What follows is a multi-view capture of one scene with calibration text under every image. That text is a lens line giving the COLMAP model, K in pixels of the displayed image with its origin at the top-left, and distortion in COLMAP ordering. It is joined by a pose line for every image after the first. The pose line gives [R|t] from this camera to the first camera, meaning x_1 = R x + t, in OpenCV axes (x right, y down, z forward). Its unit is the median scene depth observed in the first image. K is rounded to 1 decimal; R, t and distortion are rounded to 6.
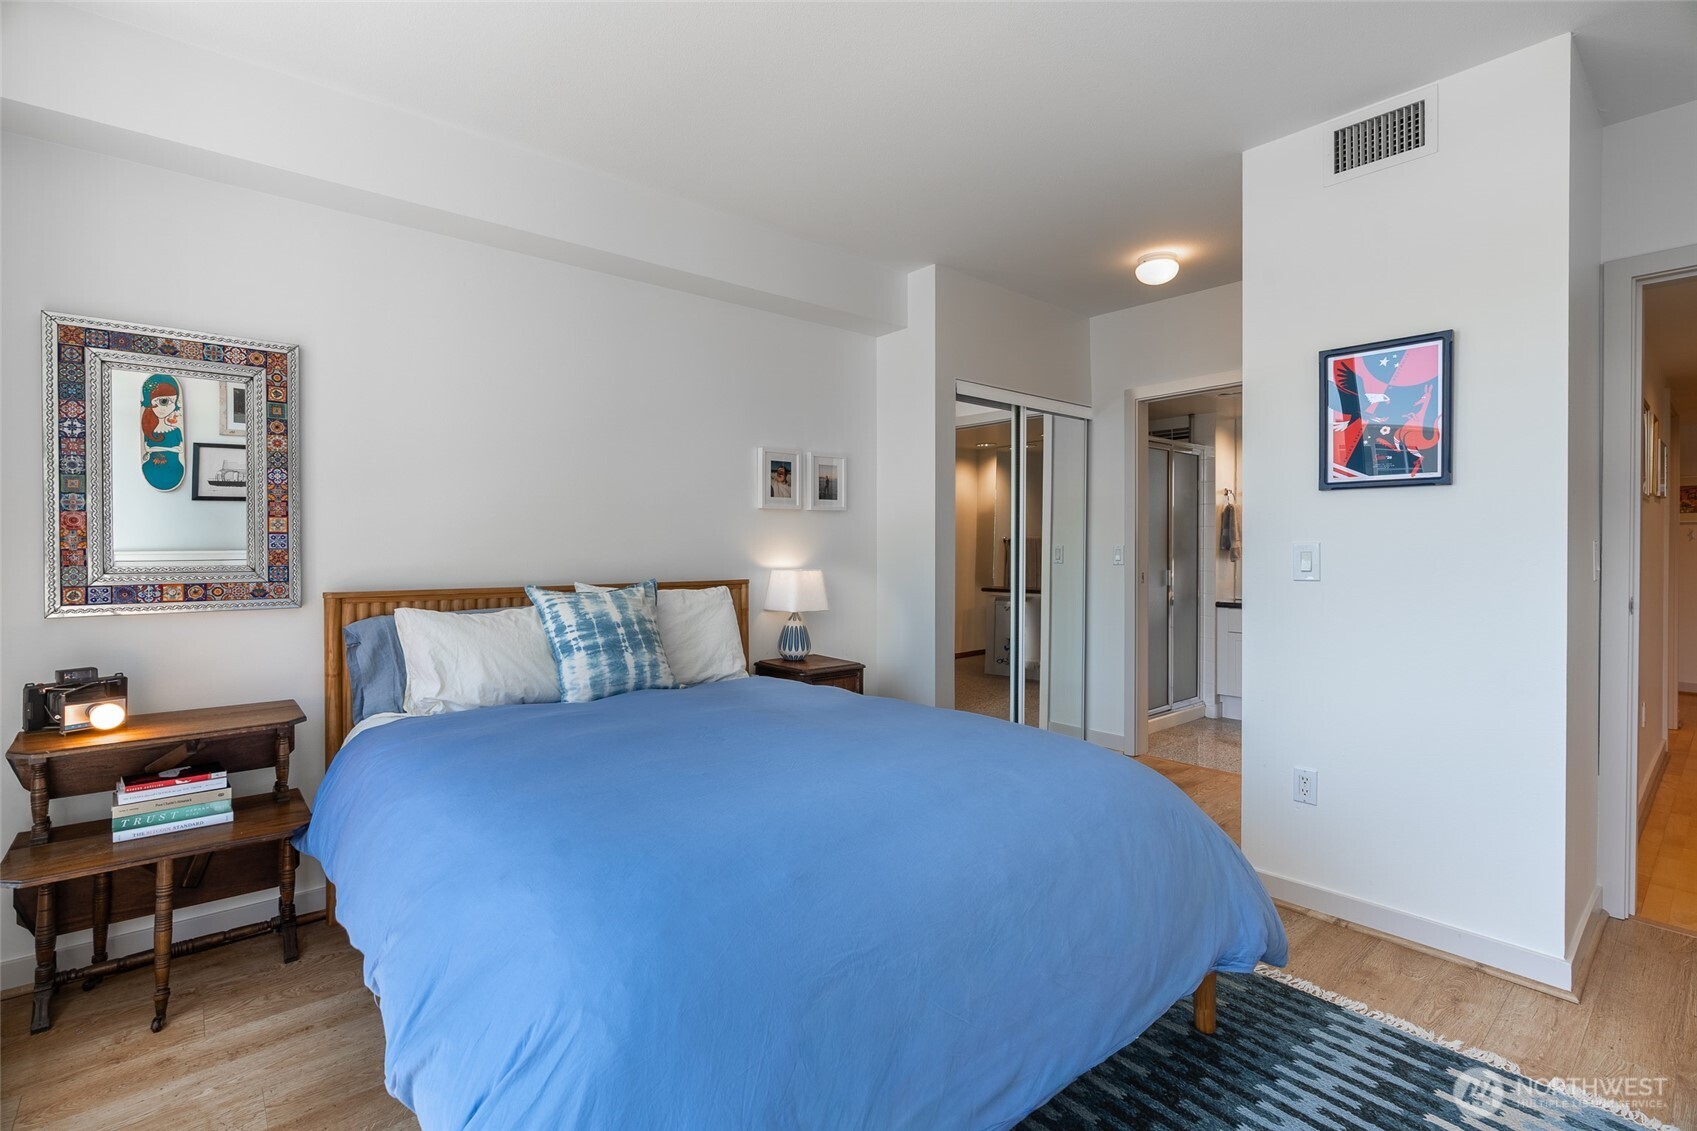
lens RADIAL K [[794.6, 0, 853.4], [0, 794.6, 561.7], [0, 0, 1]] dist [-0.004064, 0.000745]
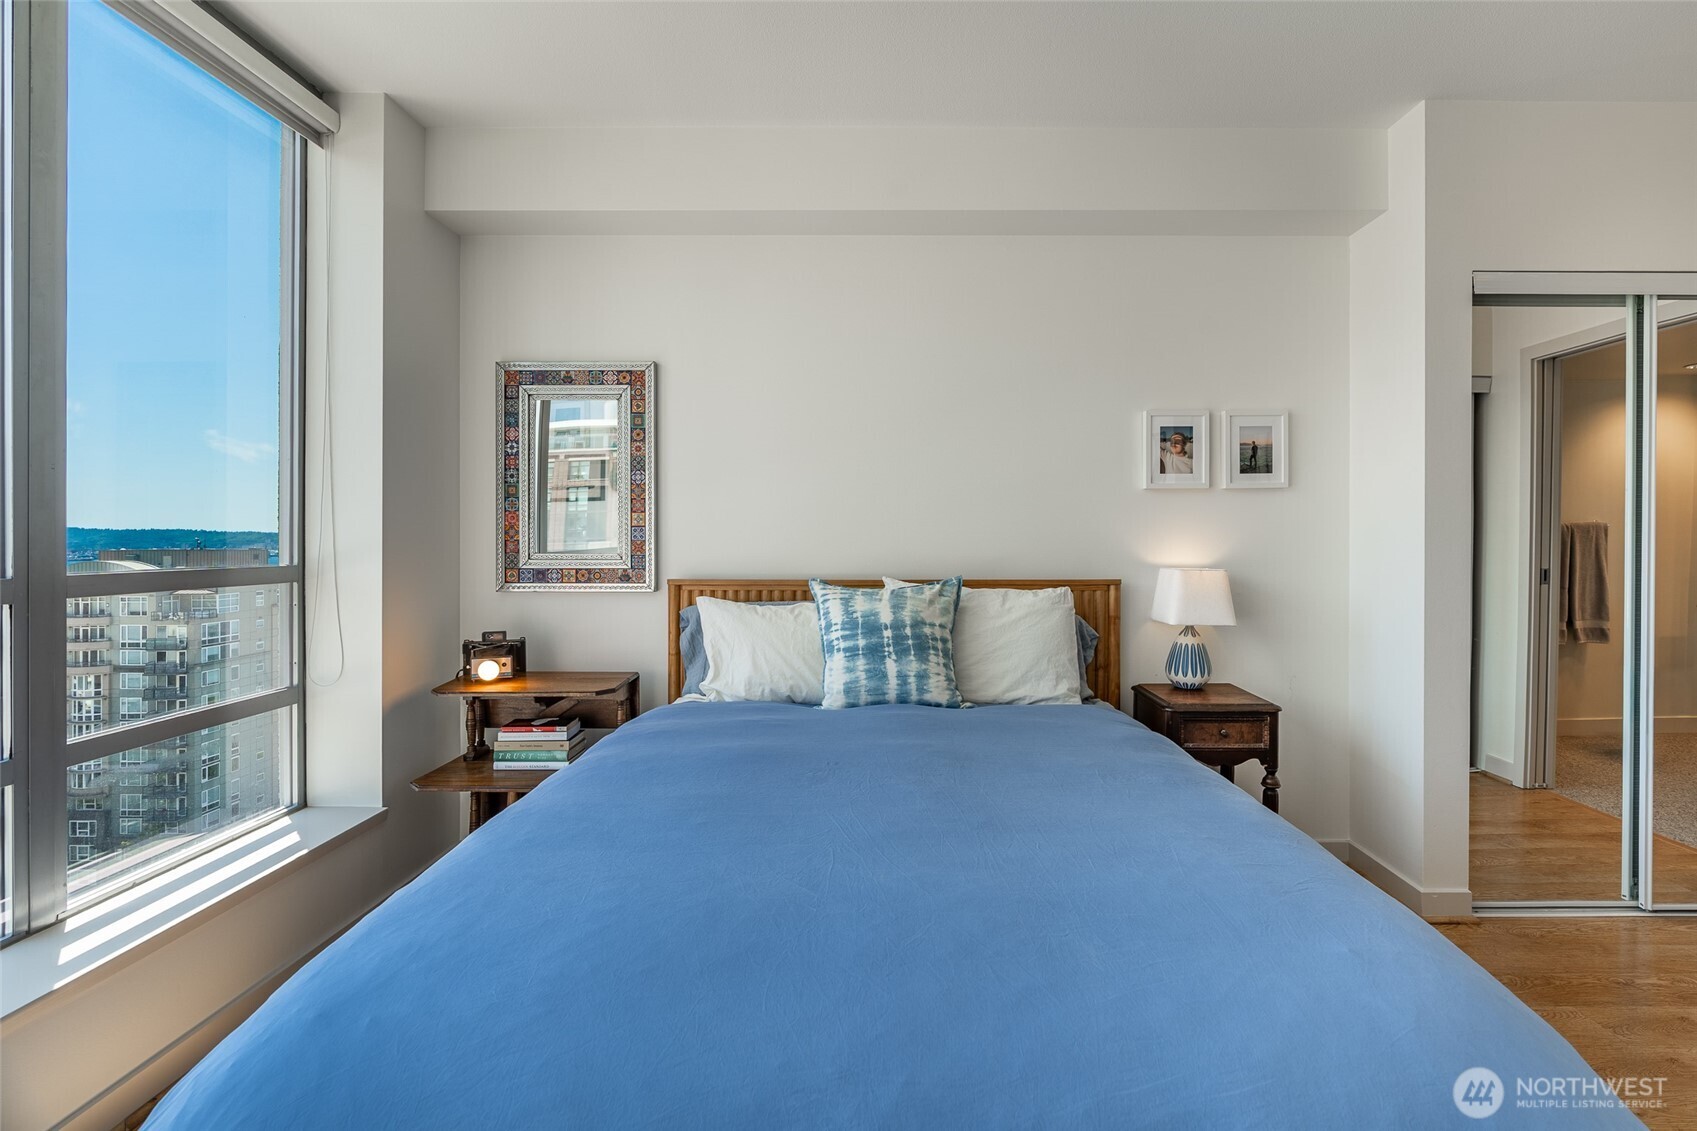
lens RADIAL K [[809.2, 0, 882.0], [0, 809.2, 551.4], [0, 0, 1]] dist [-0.006557, -0.000182]
pose [[0.752585, 0.009980, -0.658420, 0.299710], [-0.012122, 0.999926, 0.001302, -0.005245], [0.658384, 0.007001, 0.752650, 0.327563]]
